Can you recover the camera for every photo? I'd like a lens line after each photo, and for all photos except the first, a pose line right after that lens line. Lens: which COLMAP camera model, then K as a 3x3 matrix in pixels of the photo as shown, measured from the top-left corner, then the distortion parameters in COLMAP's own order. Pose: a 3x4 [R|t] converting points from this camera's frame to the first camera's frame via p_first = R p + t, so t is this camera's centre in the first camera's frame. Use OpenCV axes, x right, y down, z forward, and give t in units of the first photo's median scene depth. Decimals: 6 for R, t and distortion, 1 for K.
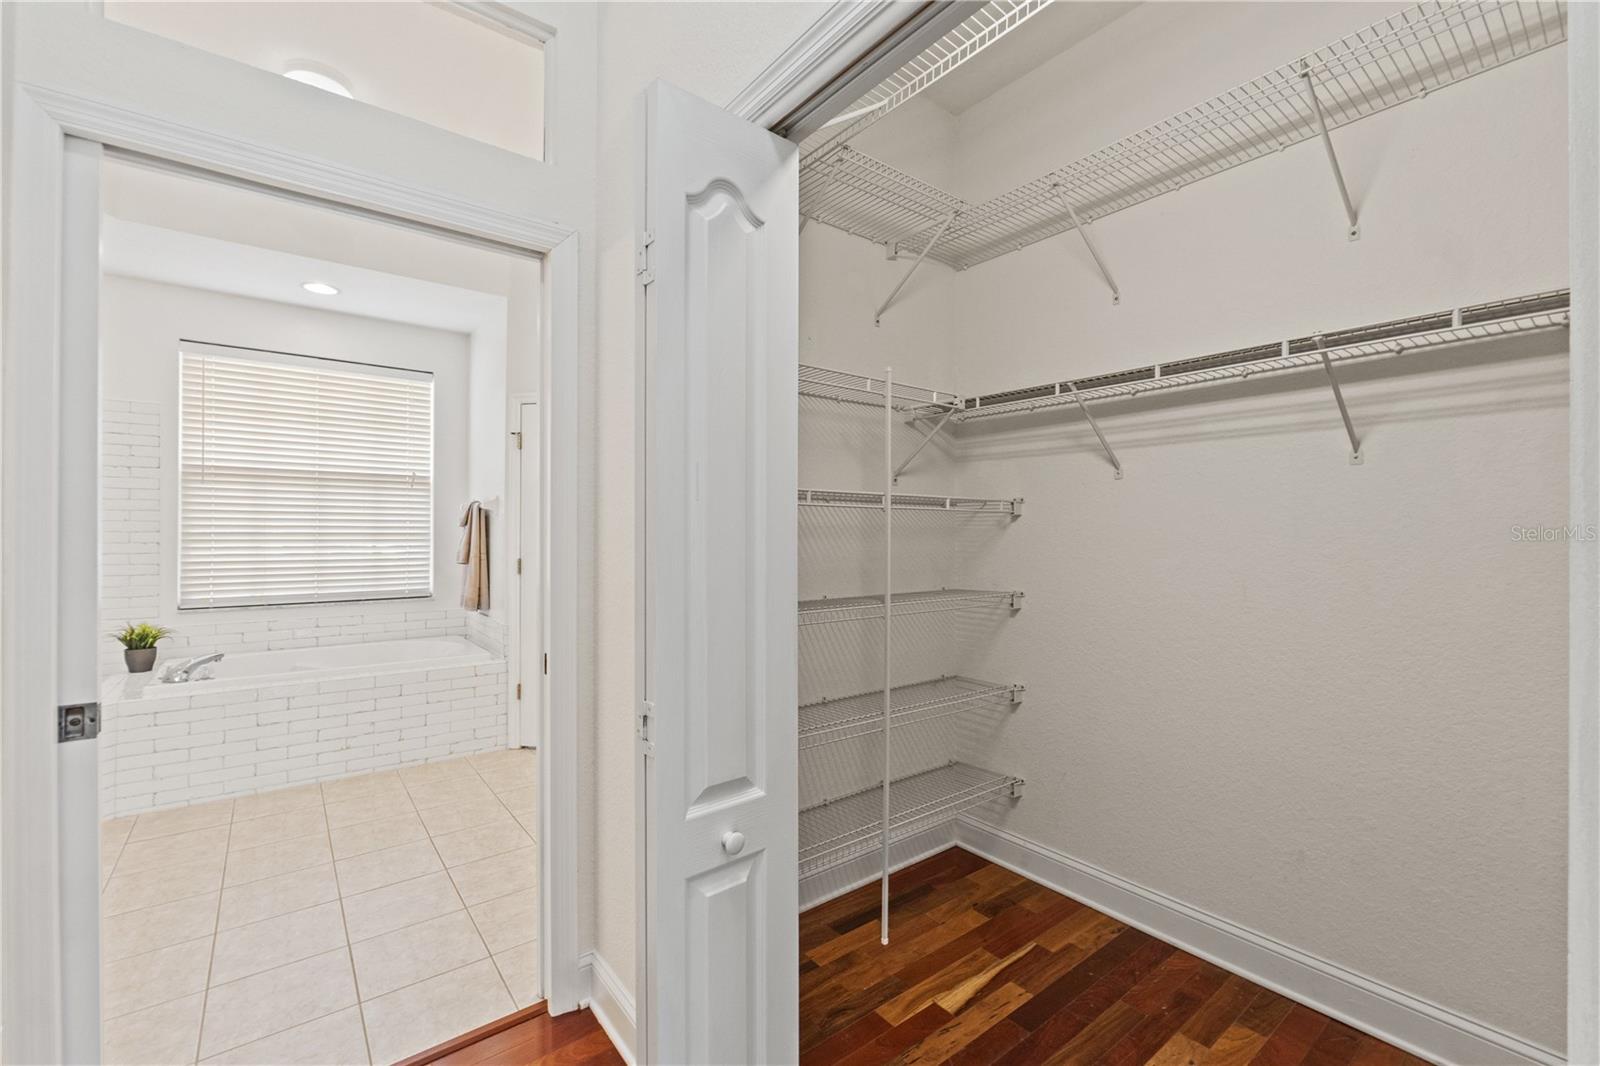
lens RADIAL K [[679.4, 0, 804.5], [0, 679.4, 532.2], [0, 0, 1]] dist [-0.005800, -0.000154]
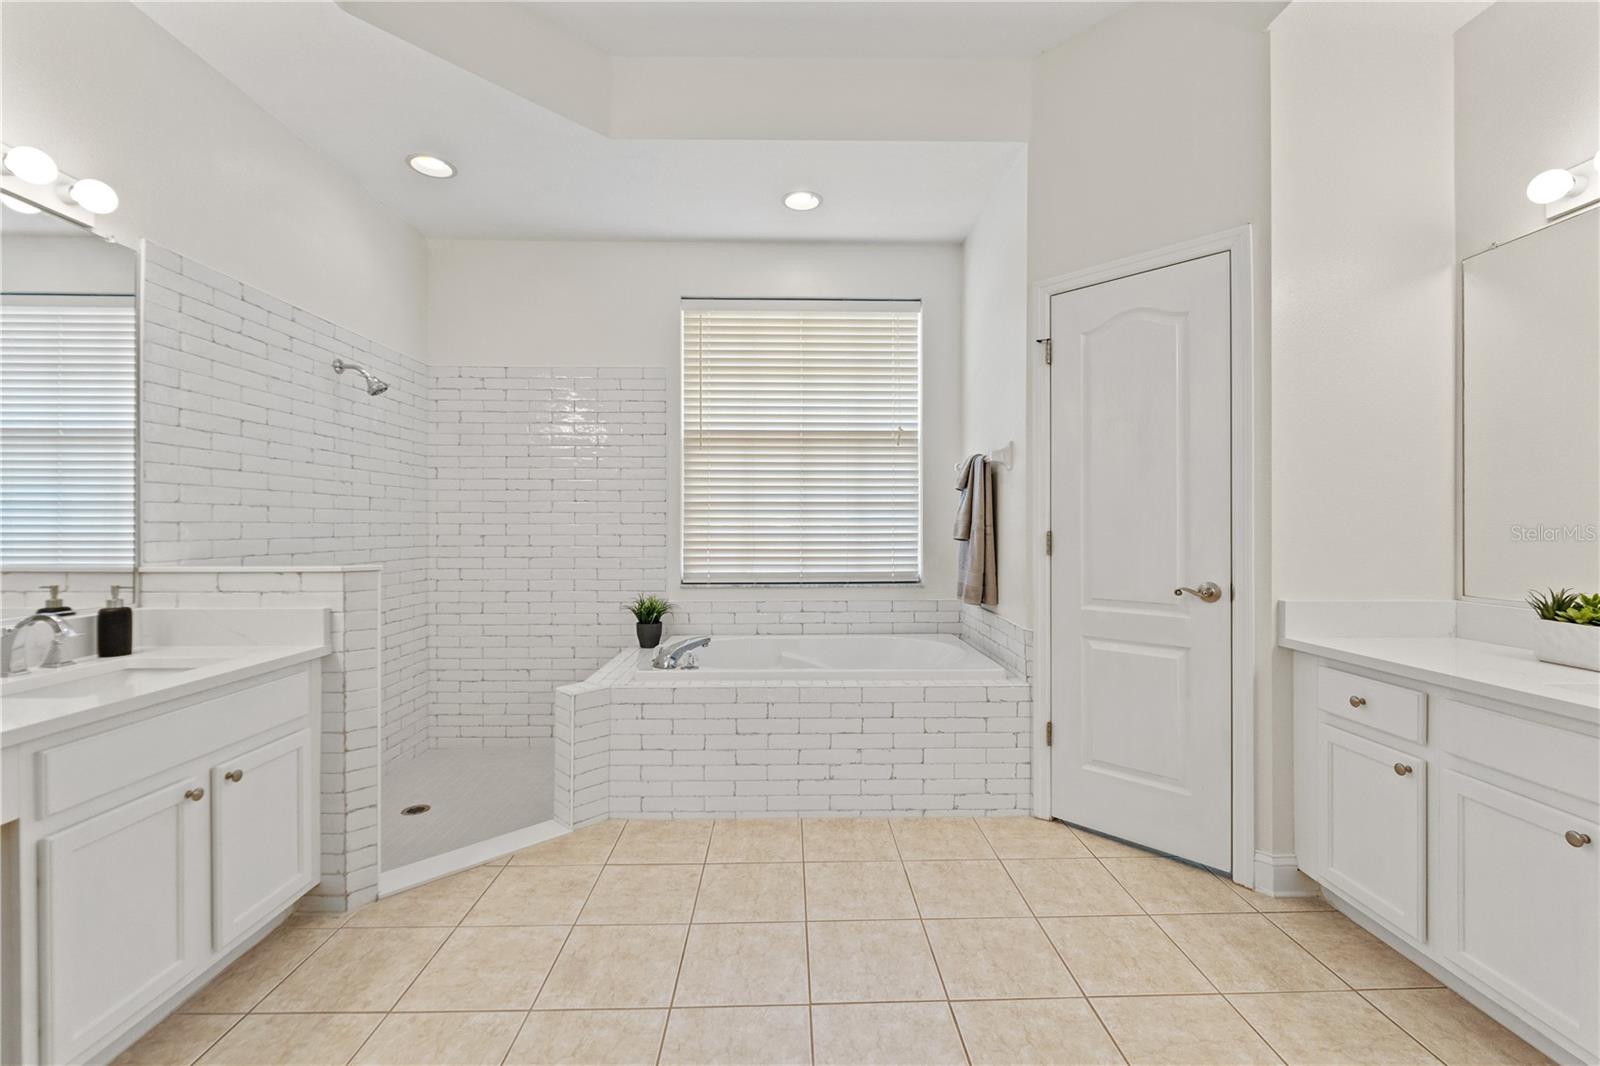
lens RADIAL K [[679.4, 0, 801.2], [0, 679.4, 525.5], [0, 0, 1]] dist [-0.005800, -0.000154]
pose [[0.801987, -0.002200, -0.597337, -0.221875], [0.002739, 0.999996, -0.000005, 0.033090], [0.597335, -0.001632, 0.801990, 0.332941]]
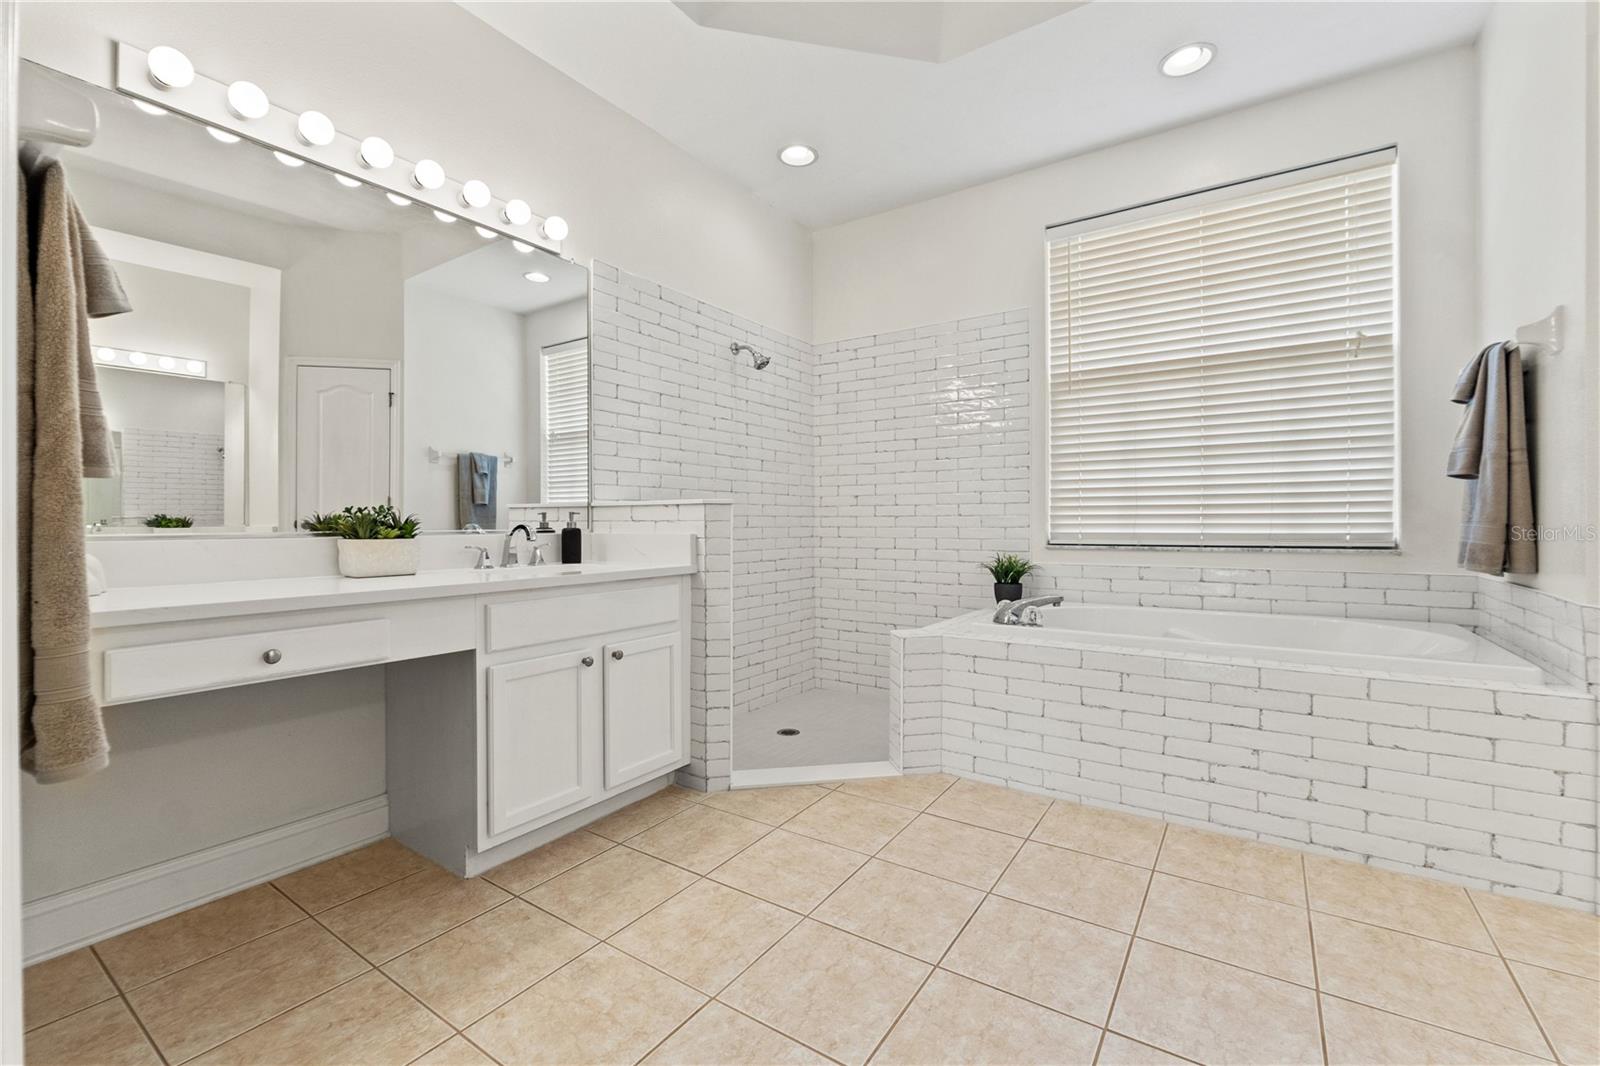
lens RADIAL K [[679.4, 0, 803.5], [0, 679.4, 523.8], [0, 0, 1]] dist [-0.005800, -0.000154]
pose [[0.306851, -0.003737, -0.951750, -0.203323], [0.005142, 0.999984, -0.002268, 0.086787], [0.951744, -0.004198, 0.306865, 0.434890]]
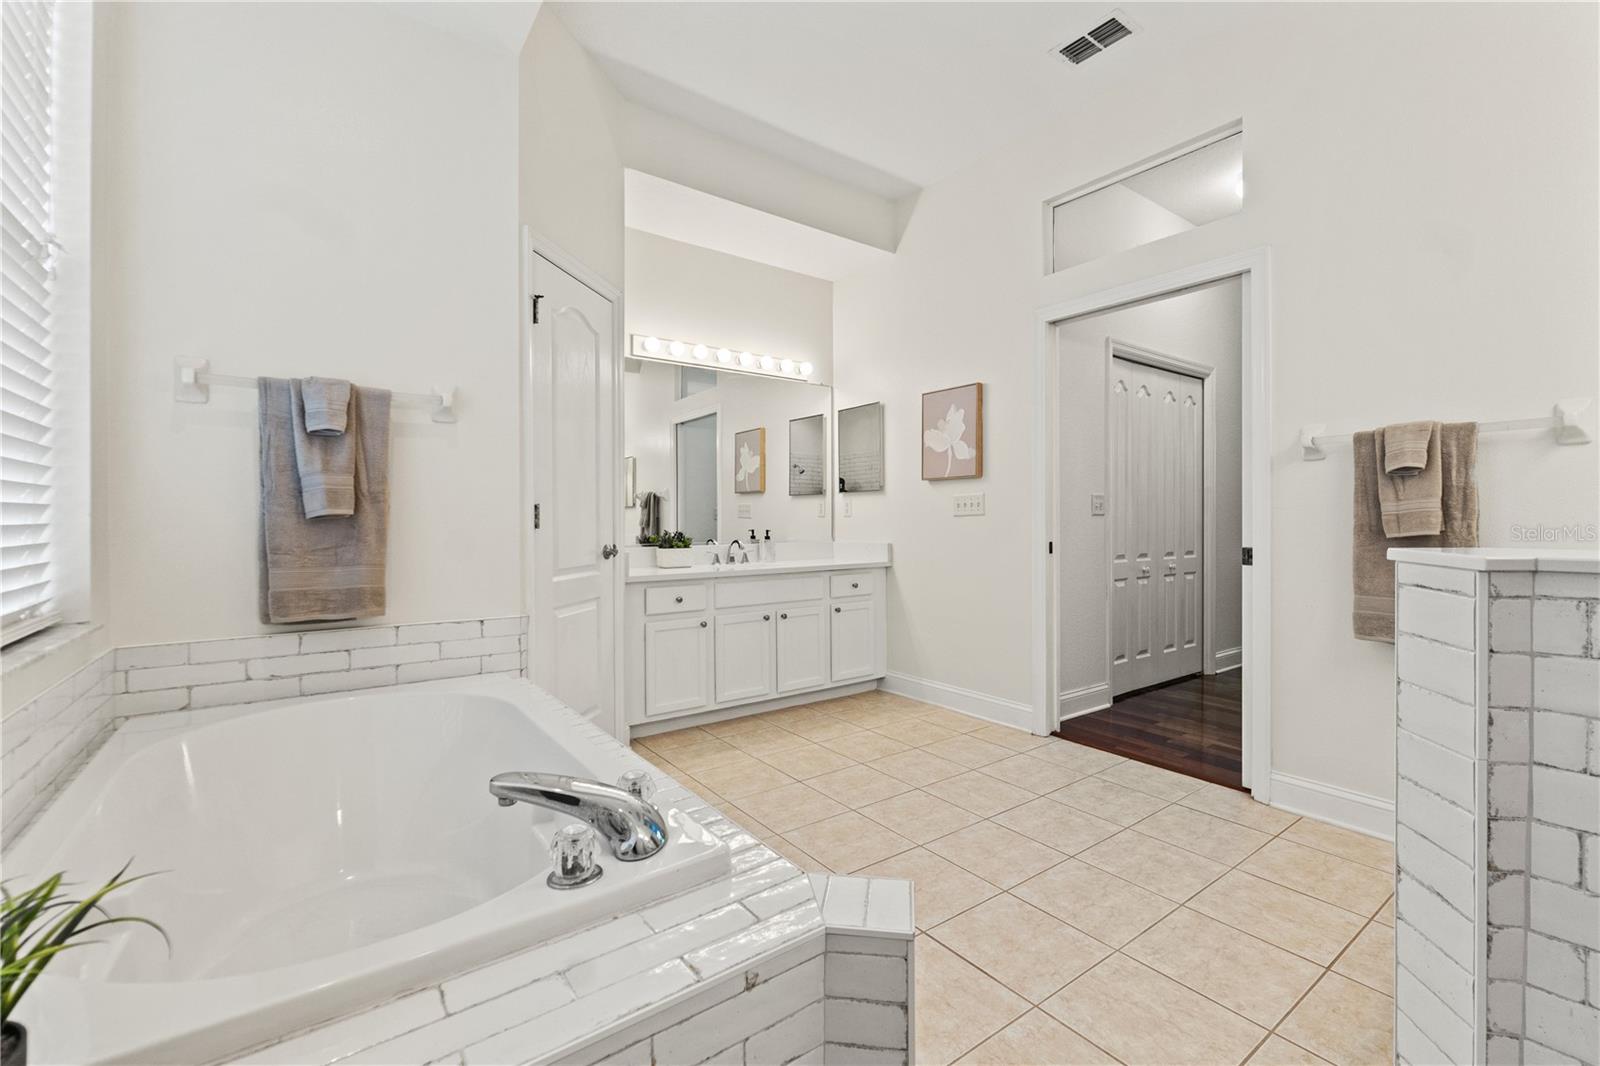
lens RADIAL K [[679.4, 0, 798.3], [0, 679.4, 525.4], [0, 0, 1]] dist [-0.005800, -0.000154]
pose [[0.038787, -0.010585, 0.999191, -1.029995], [0.005045, 0.999933, 0.010397, 0.053439], [-0.999235, 0.004638, 0.038838, 0.746333]]
